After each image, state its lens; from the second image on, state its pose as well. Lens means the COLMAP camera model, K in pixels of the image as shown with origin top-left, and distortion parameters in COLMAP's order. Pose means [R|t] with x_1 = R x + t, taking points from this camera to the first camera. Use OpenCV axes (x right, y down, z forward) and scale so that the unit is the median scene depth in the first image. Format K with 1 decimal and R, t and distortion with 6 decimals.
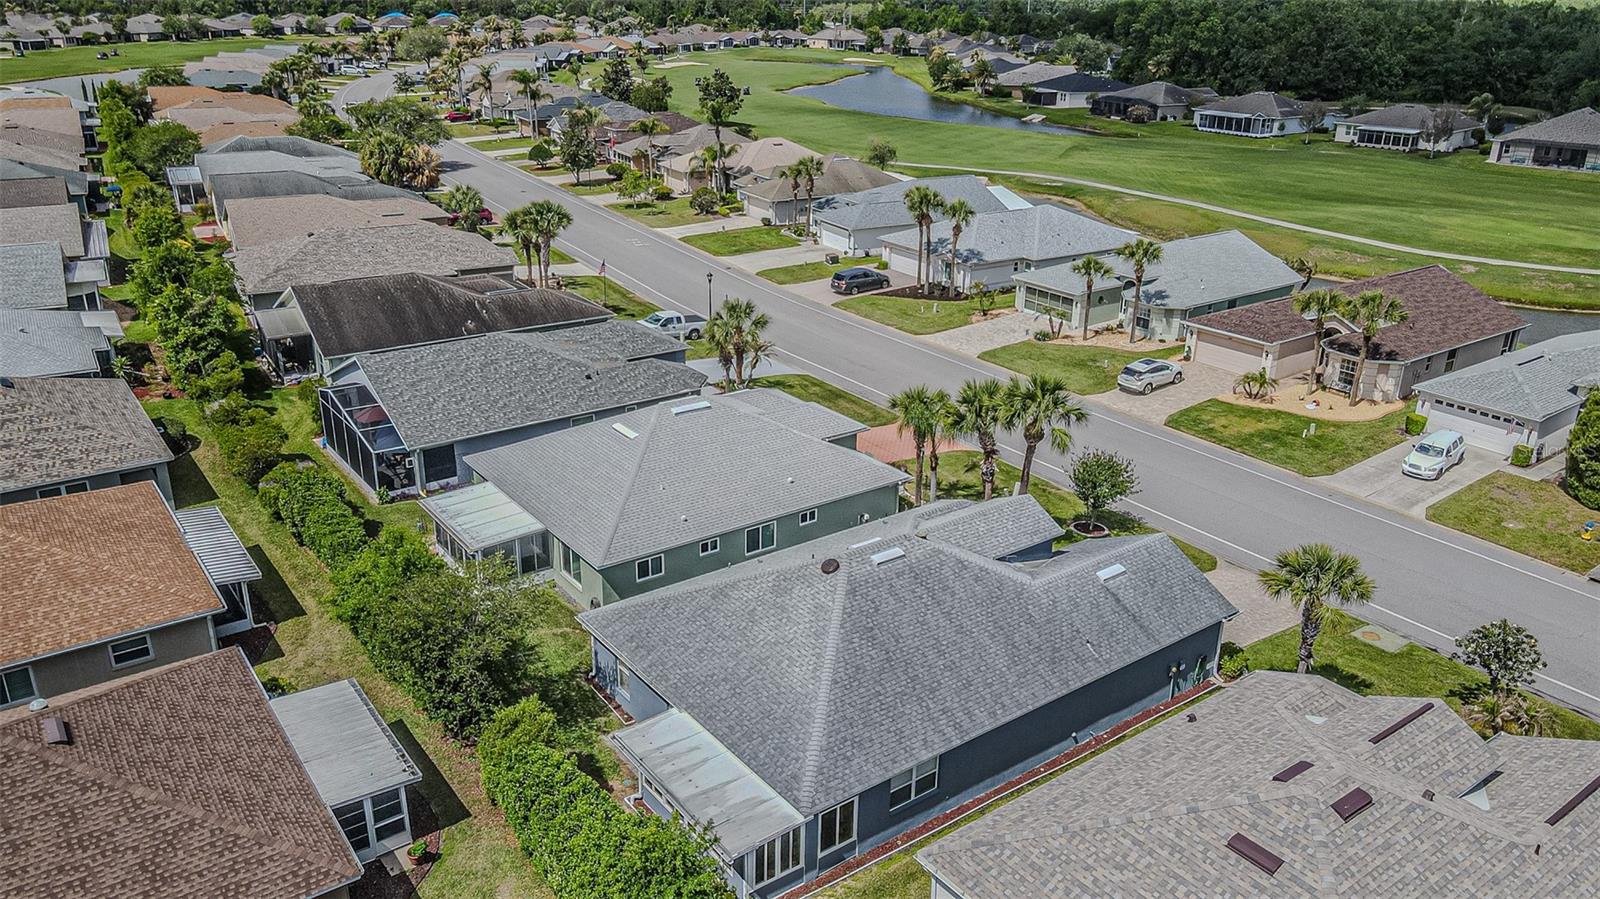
lens RADIAL K [[1196.5, 0, 800.0], [0, 1196.5, 449.5], [0, 0, 1]] dist [-0.005532, 0.039572]
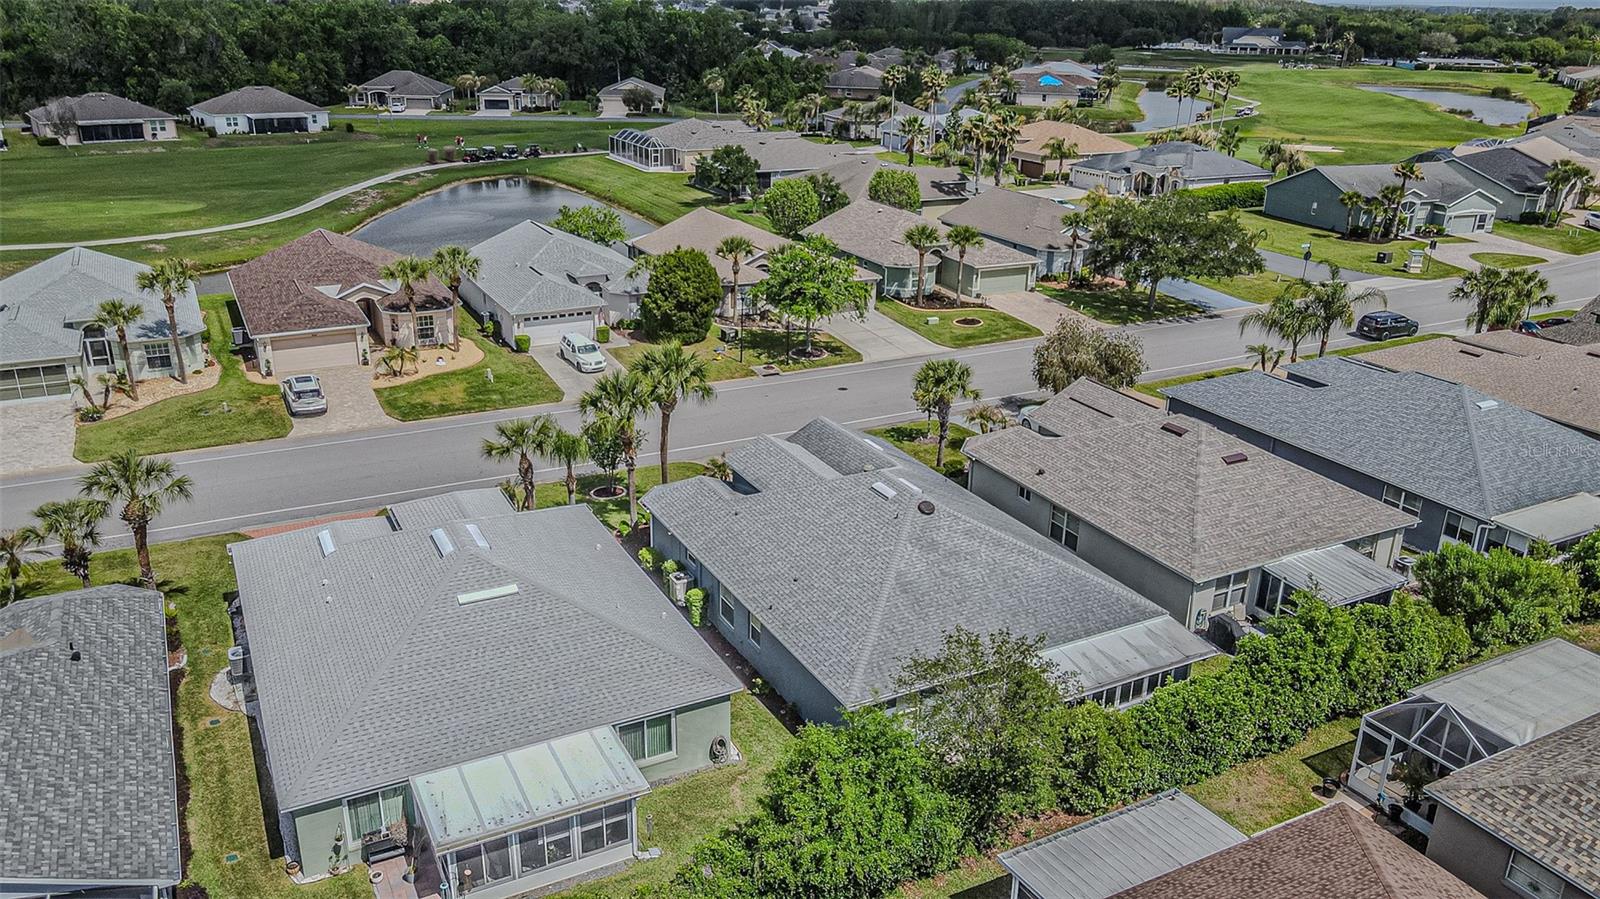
lens RADIAL K [[1196.5, 0, 800.0], [0, 1196.5, 449.5], [0, 0, 1]] dist [-0.005532, 0.039572]
pose [[0.144355, -0.365213, 0.919664, -0.461747], [0.343886, 0.889985, 0.299448, -0.150527], [-0.927849, 0.273033, 0.254065, 0.378210]]
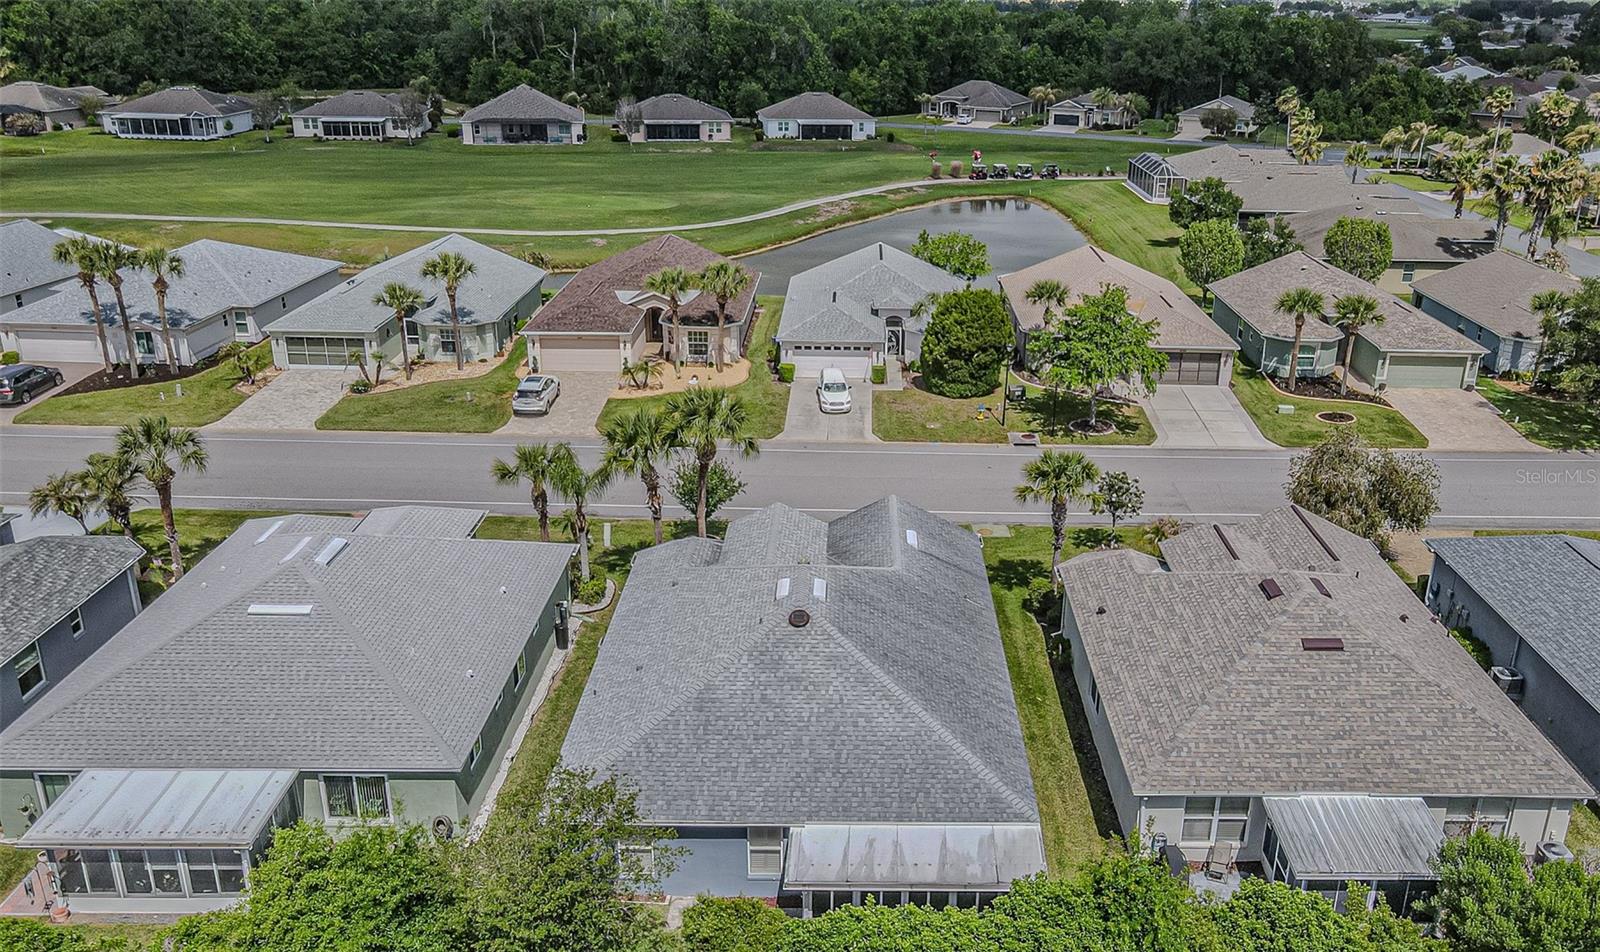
lens RADIAL K [[1326.1, 0, 888.0], [0, 1326.1, 482.2], [0, 0, 1]] dist [0.004243, 0.018372]
pose [[0.577065, -0.290392, 0.763327, -0.315816], [0.286730, 0.947192, 0.143575, -0.059247], [-0.764710, 0.136017, 0.629855, 0.139190]]
